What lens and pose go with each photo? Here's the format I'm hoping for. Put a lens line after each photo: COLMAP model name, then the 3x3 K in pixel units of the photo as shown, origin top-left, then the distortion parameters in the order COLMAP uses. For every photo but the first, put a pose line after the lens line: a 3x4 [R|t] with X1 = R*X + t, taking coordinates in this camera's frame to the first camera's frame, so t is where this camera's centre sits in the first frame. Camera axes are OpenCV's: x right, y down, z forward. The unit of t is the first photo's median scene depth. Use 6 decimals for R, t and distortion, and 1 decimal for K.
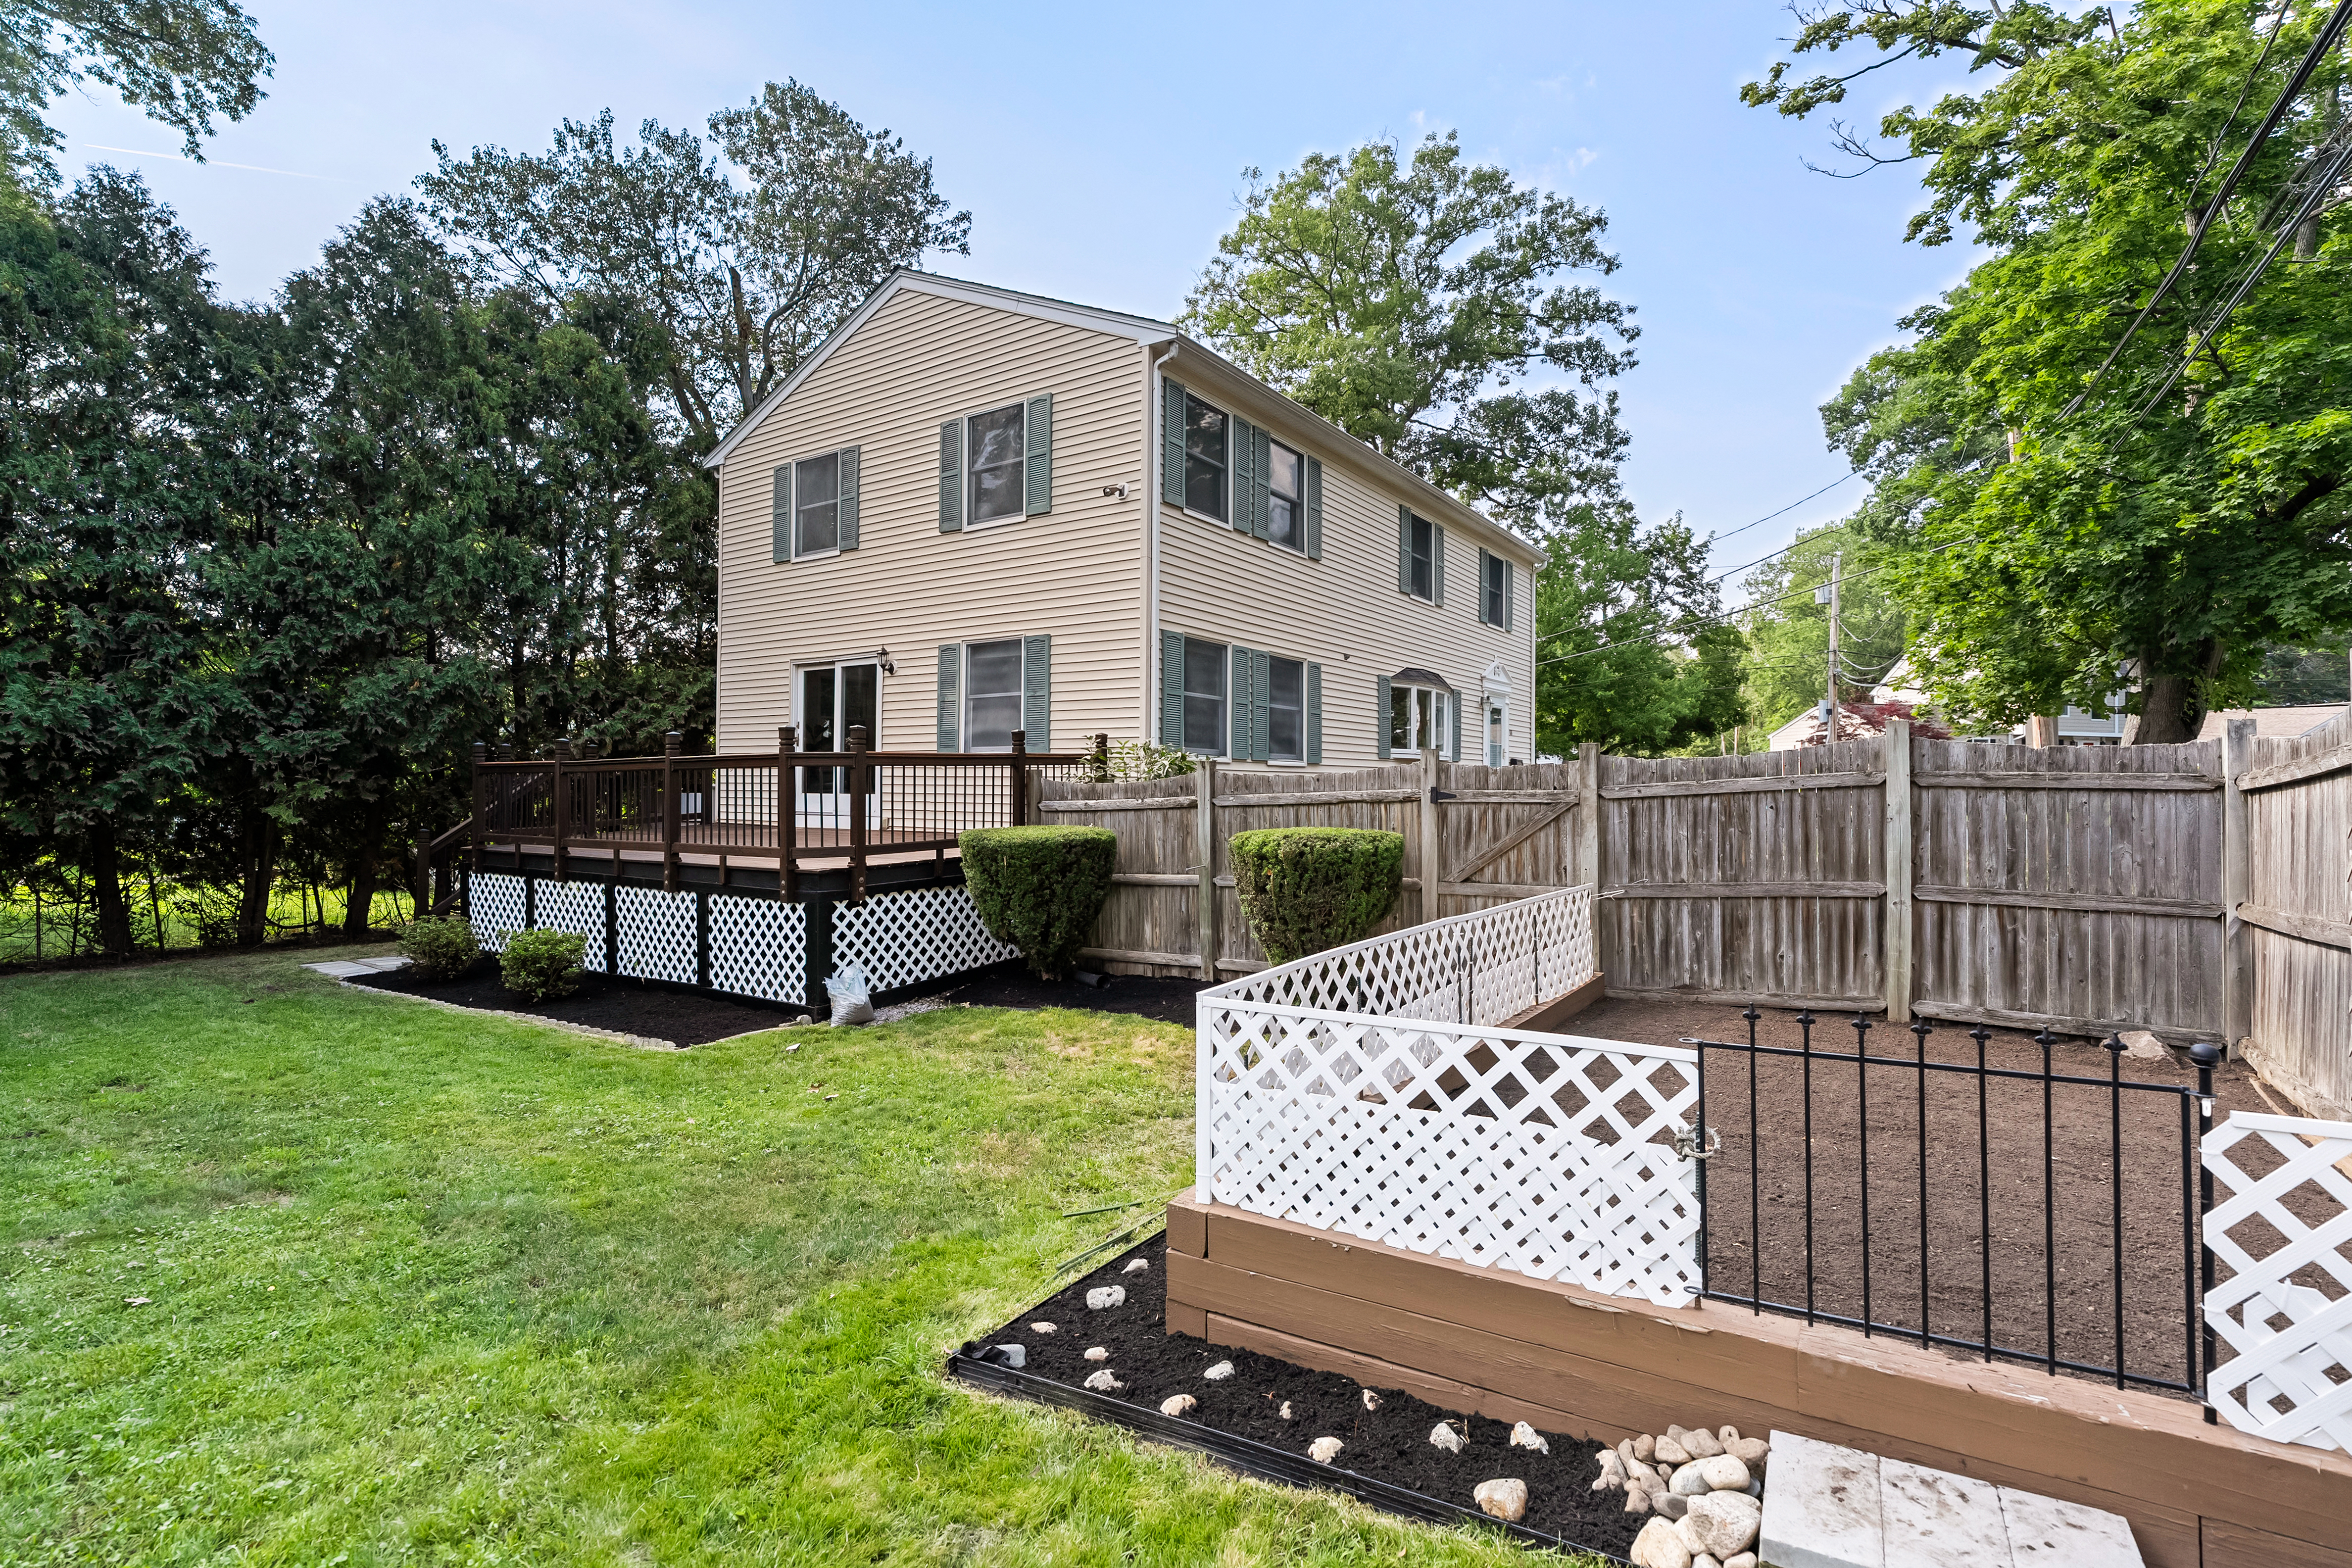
lens RADIAL K [[1074.0, 0, 1171.5], [0, 1074.0, 790.3], [0, 0, 1]] dist [-0.002462, -0.000323]
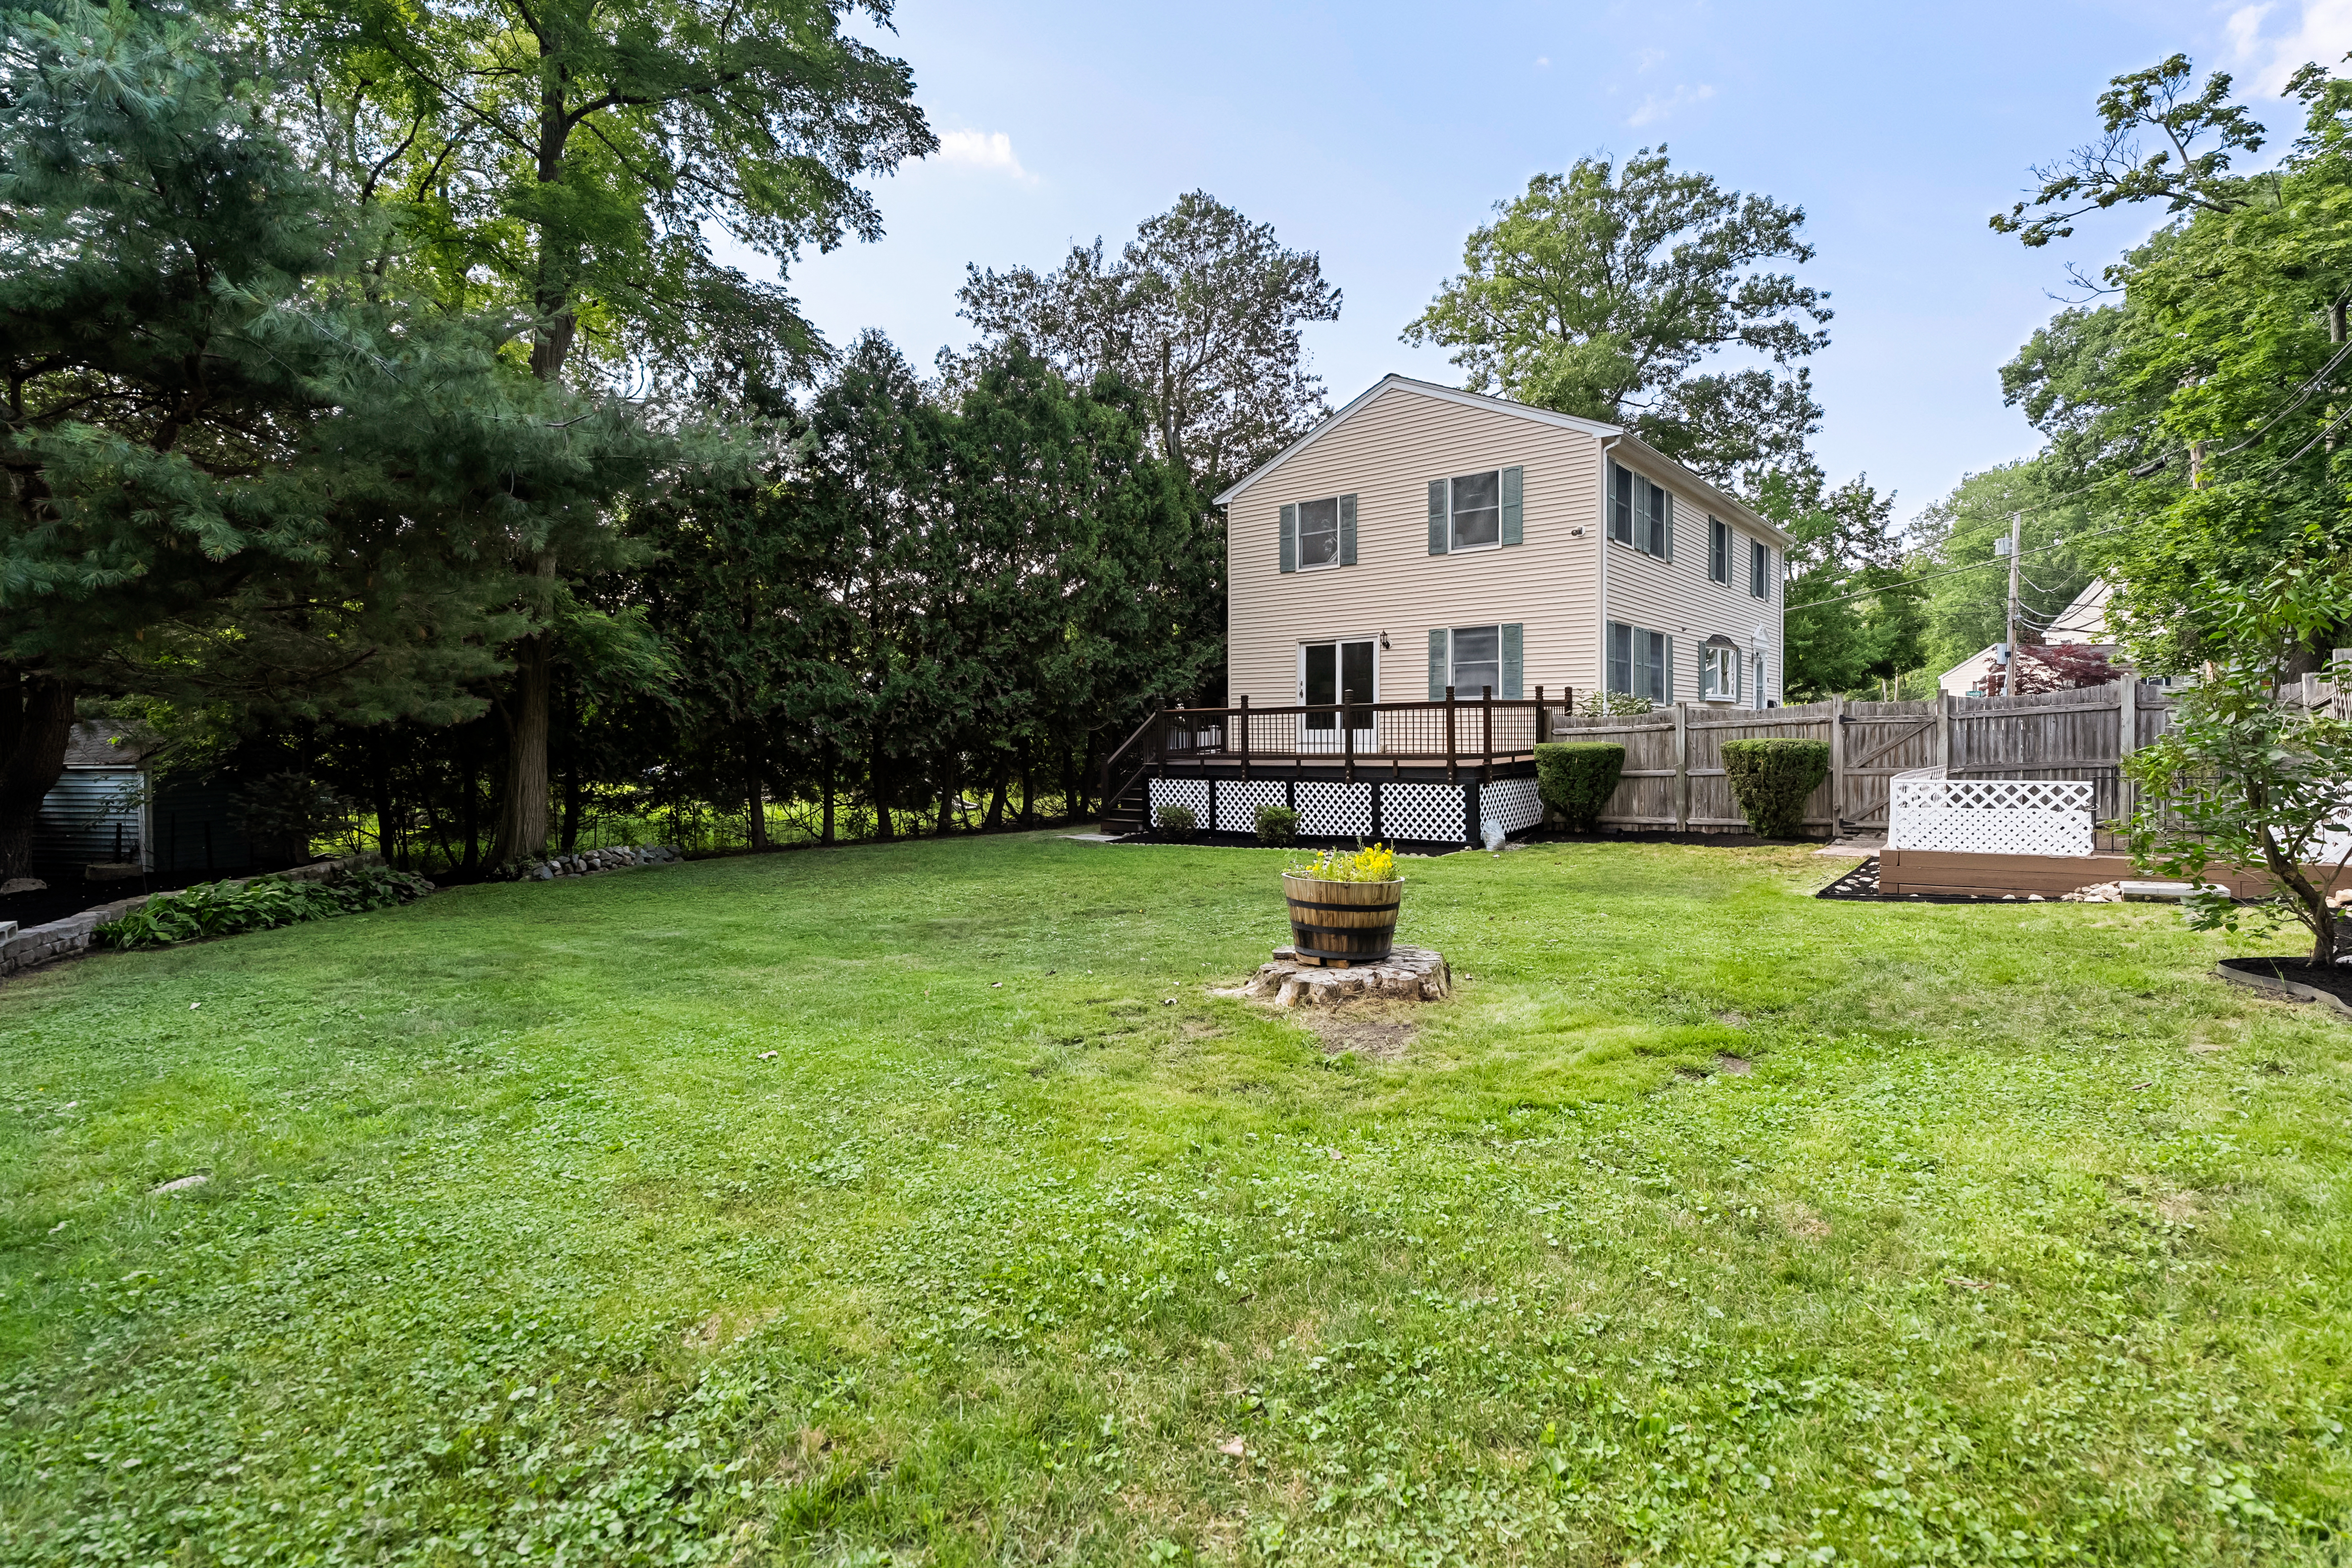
lens RADIAL K [[1074.4, 0, 1182.8], [0, 1074.4, 773.5], [0, 0, 1]] dist [-0.001874, 0.000354]
pose [[0.996240, -0.008056, -0.086263, -0.225325], [0.010754, 0.999466, 0.030854, 0.008983], [0.085968, -0.031665, 0.995795, -0.284311]]
